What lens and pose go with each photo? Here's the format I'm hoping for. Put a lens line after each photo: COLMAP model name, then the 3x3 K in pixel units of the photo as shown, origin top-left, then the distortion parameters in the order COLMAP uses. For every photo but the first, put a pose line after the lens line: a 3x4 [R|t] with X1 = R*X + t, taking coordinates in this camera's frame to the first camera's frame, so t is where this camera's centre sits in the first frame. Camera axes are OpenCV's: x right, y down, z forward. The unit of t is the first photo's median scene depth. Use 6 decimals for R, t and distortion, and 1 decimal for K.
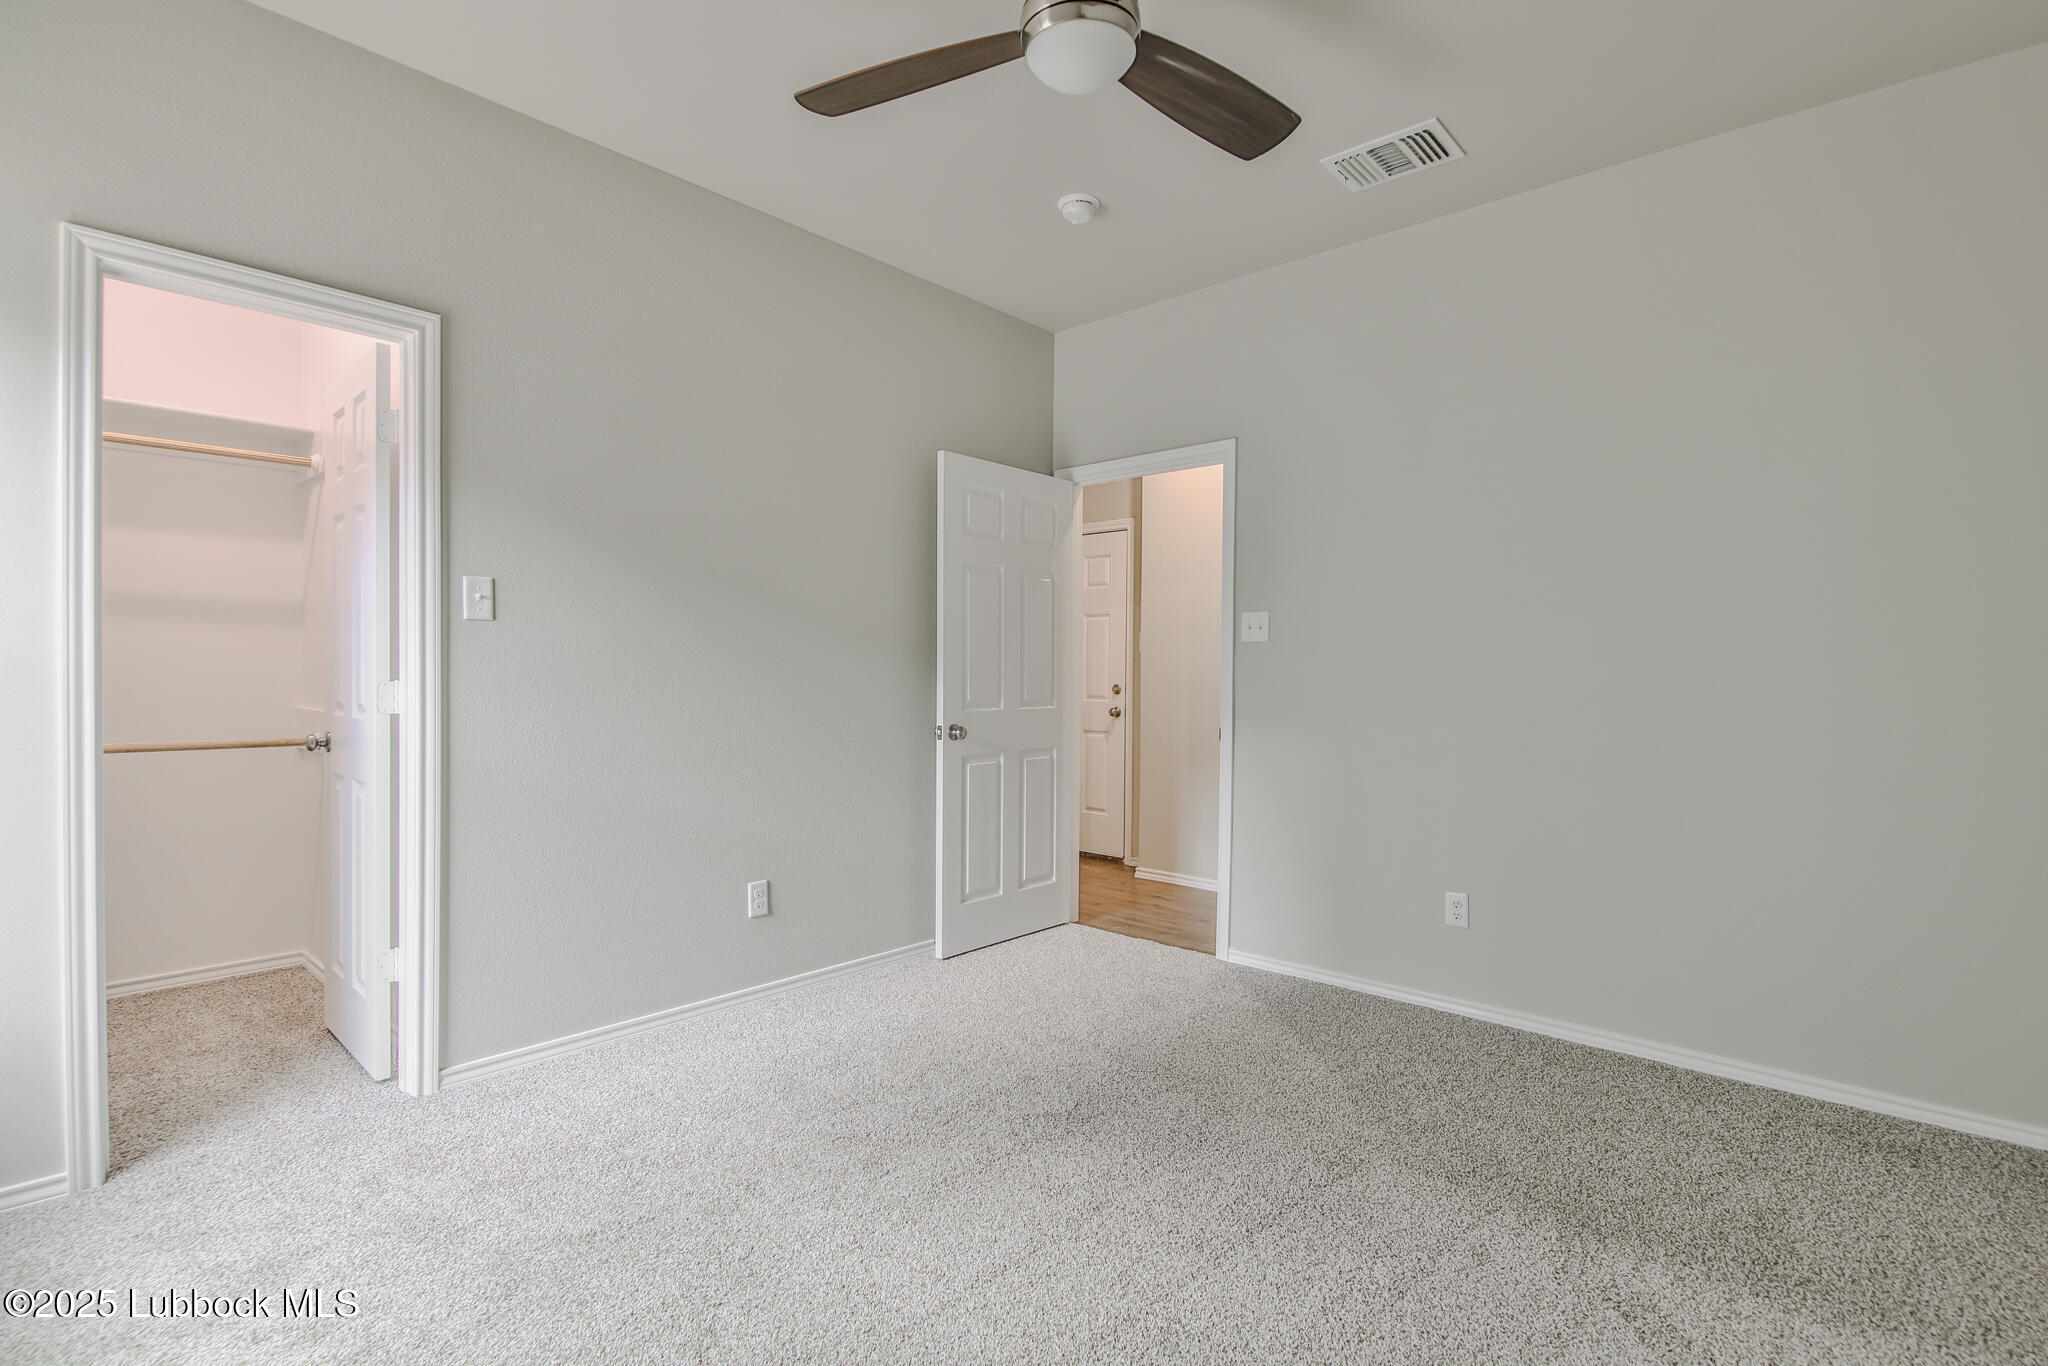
lens RADIAL K [[994.0, 0, 1024.0], [0, 994.0, 683.0], [0, 0, 1]] dist [-0.001829, -0.000482]
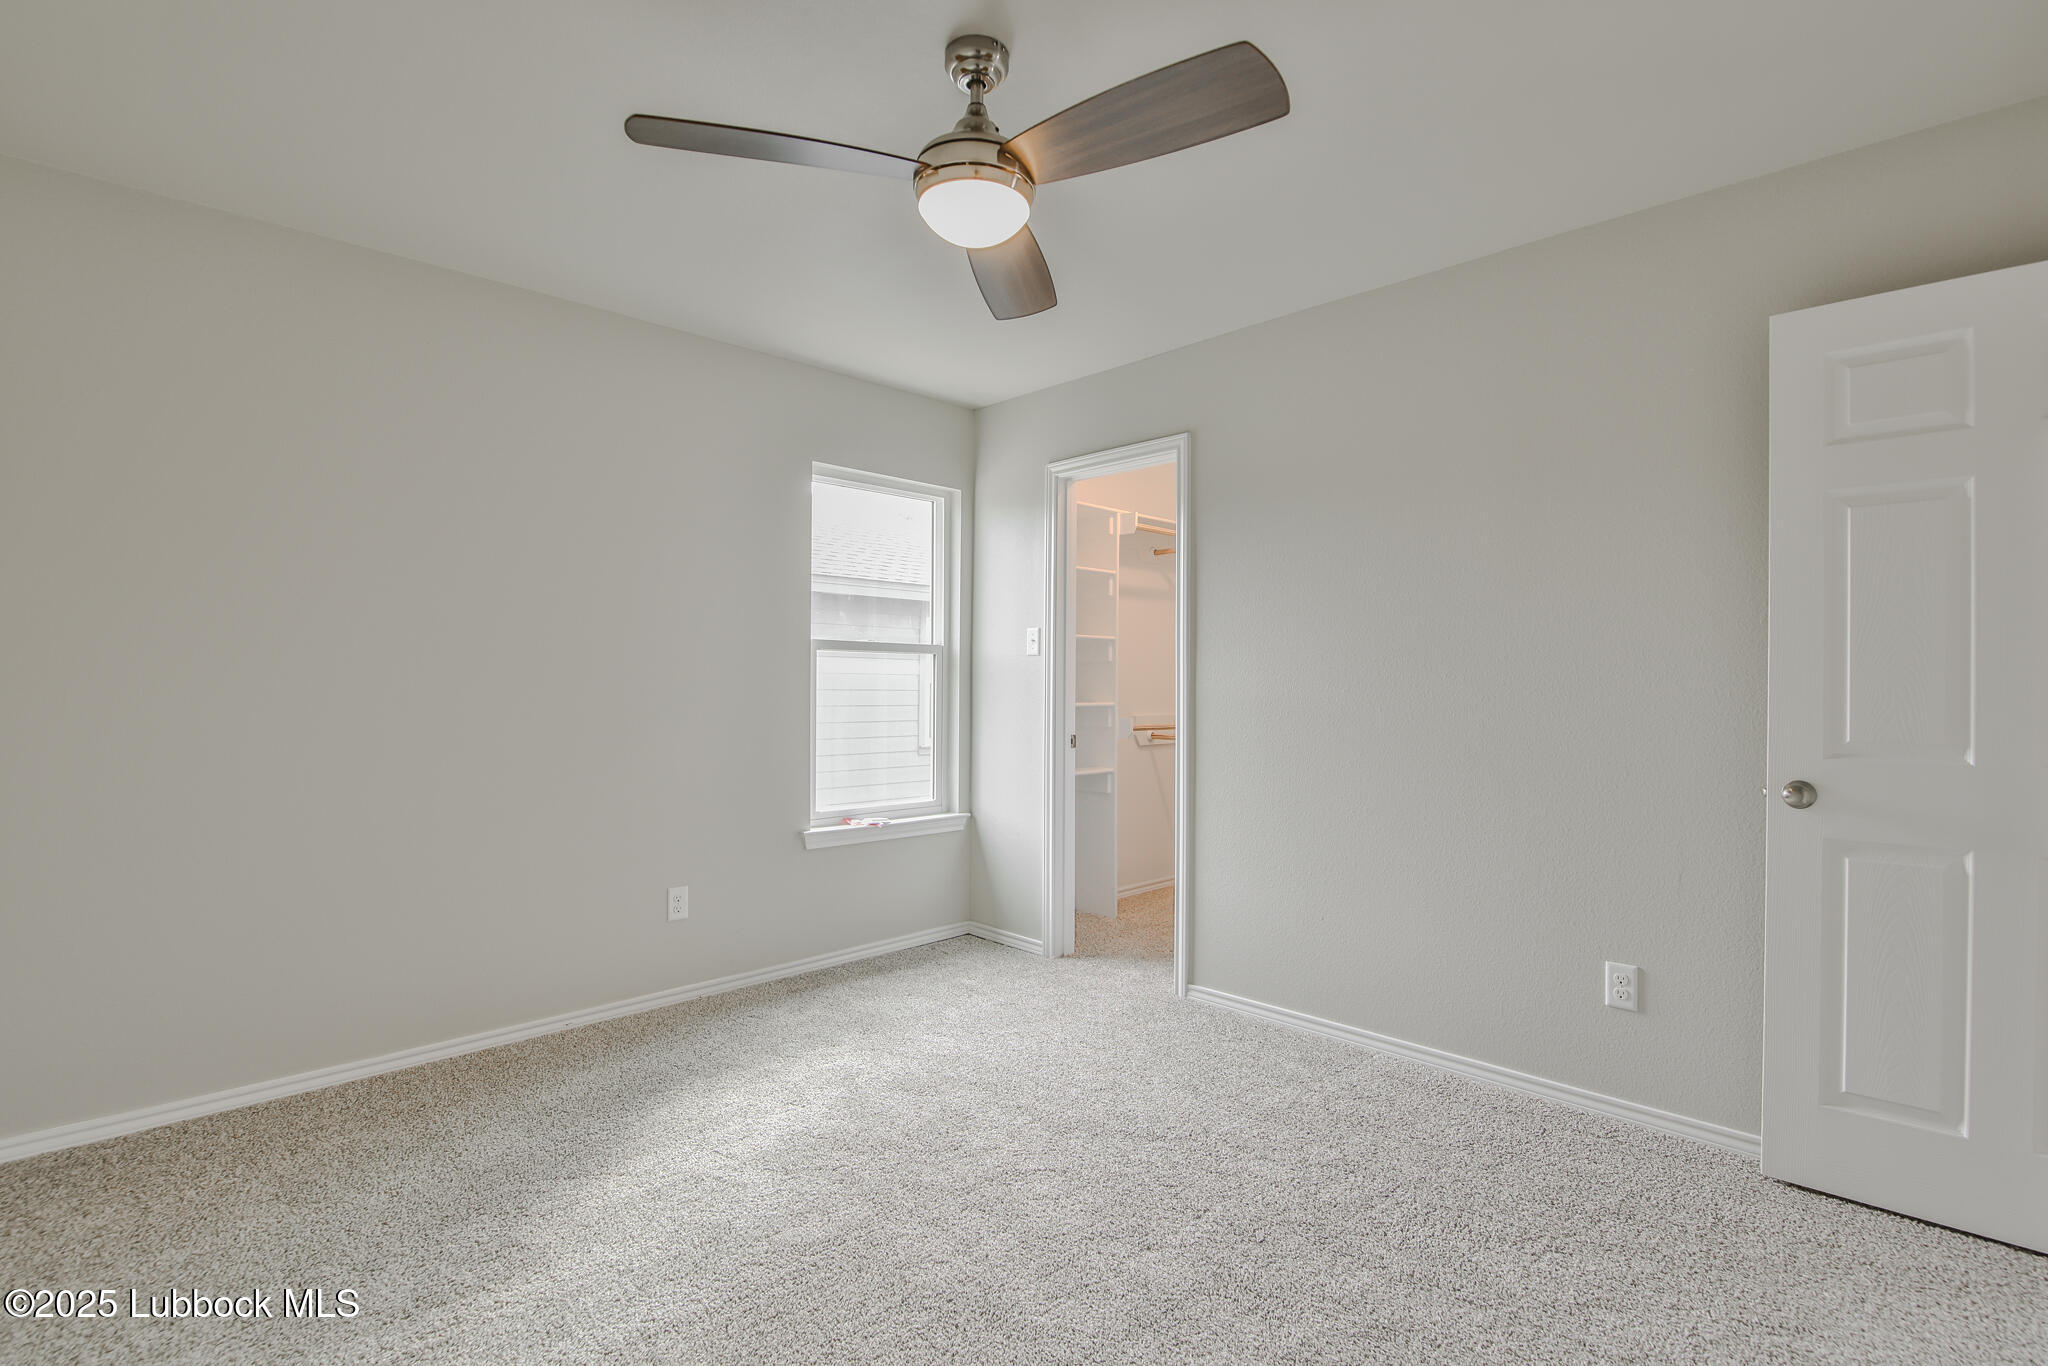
lens RADIAL K [[994.0, 0, 1024.0], [0, 994.0, 683.0], [0, 0, 1]] dist [-0.001829, -0.000482]
pose [[-0.035178, -0.002925, -0.999377, 0.513164], [-0.008356, 0.999962, -0.002633, -0.010250], [0.999346, 0.008258, -0.035201, 0.564309]]
